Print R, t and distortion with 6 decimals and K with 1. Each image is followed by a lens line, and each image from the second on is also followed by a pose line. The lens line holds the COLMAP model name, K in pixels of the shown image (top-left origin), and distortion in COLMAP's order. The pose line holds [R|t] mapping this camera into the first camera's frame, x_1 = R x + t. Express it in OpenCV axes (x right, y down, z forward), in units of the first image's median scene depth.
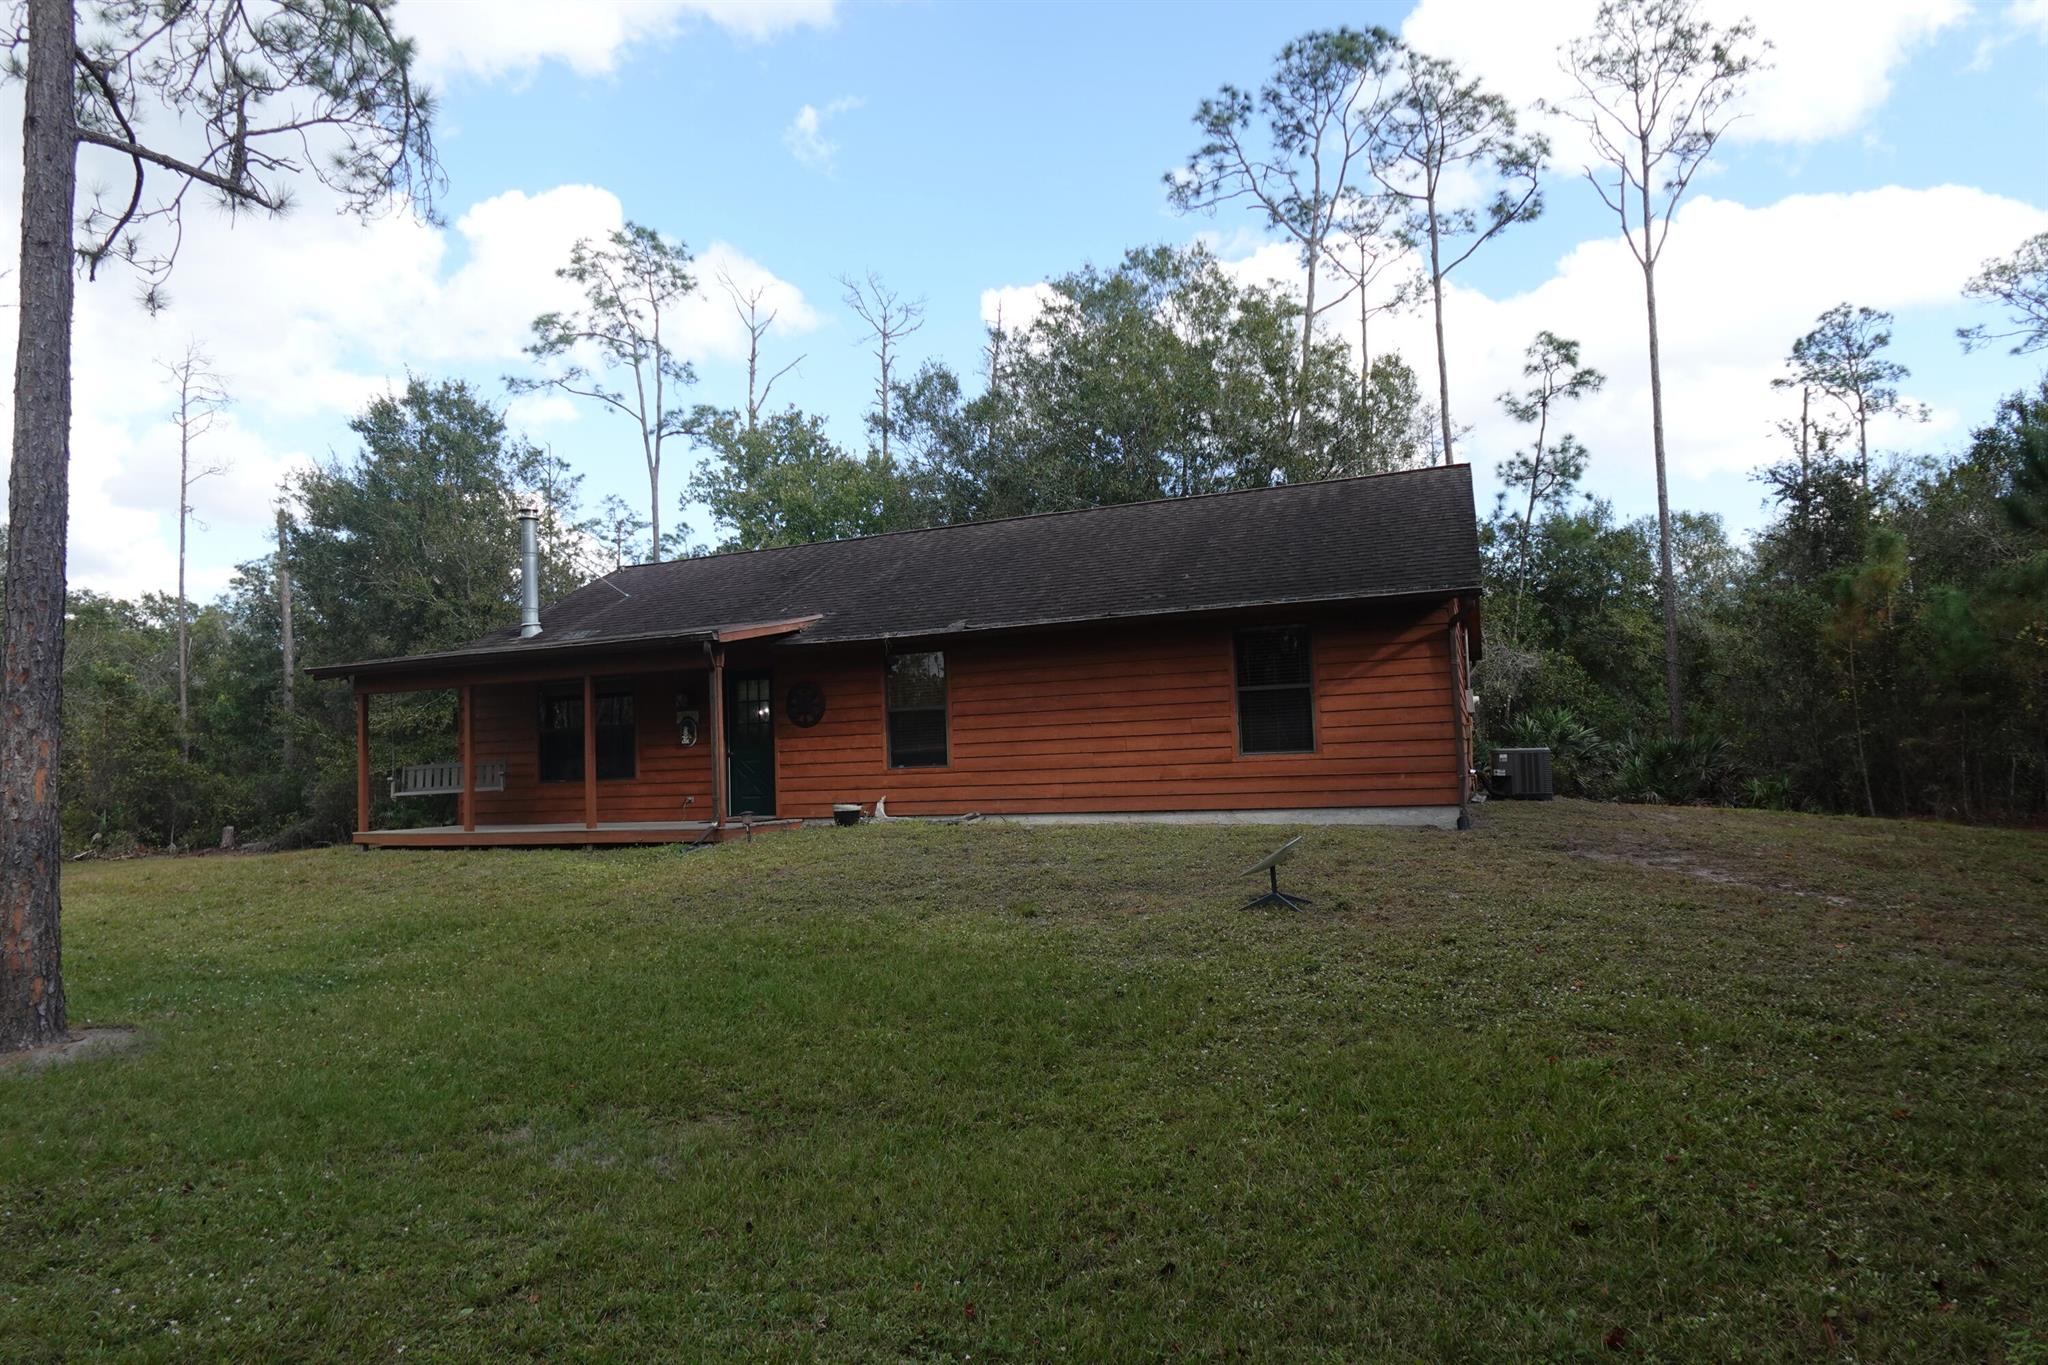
lens RADIAL K [[1163.3, 0, 1032.7], [0, 1163.3, 680.2], [0, 0, 1]] dist [0.002741, 0.000158]
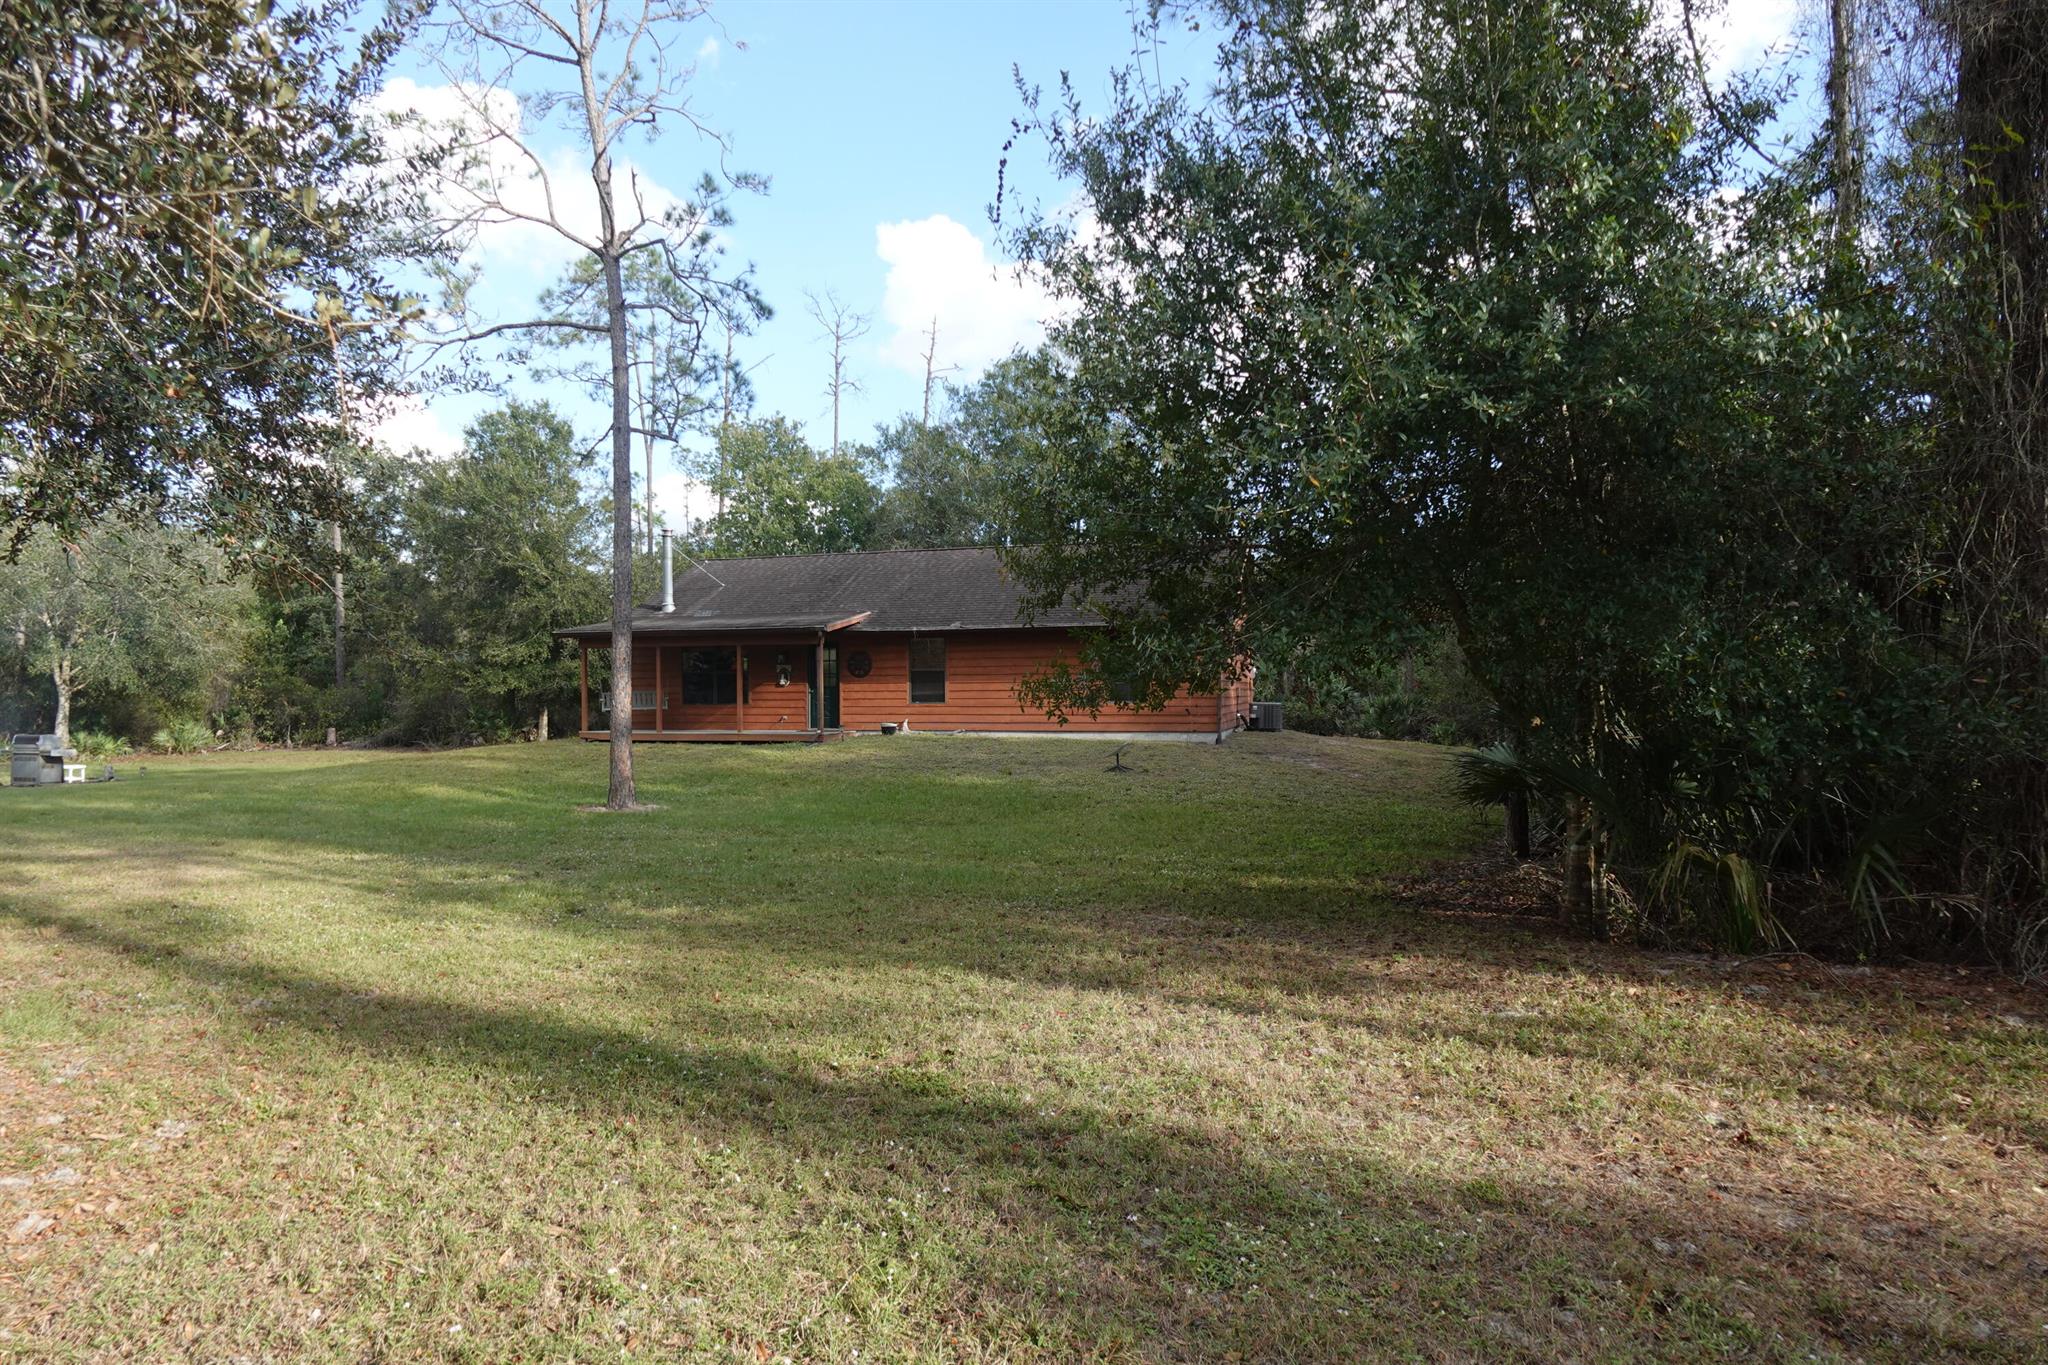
lens RADIAL K [[1163.3, 0, 1020.3], [0, 1163.3, 685.4], [0, 0, 1]] dist [0.002741, 0.000158]
pose [[0.995400, 0.031885, 0.090340, -0.109379], [-0.037618, 0.997336, 0.062490, -0.061739], [-0.088107, -0.065601, 0.993949, -0.699229]]
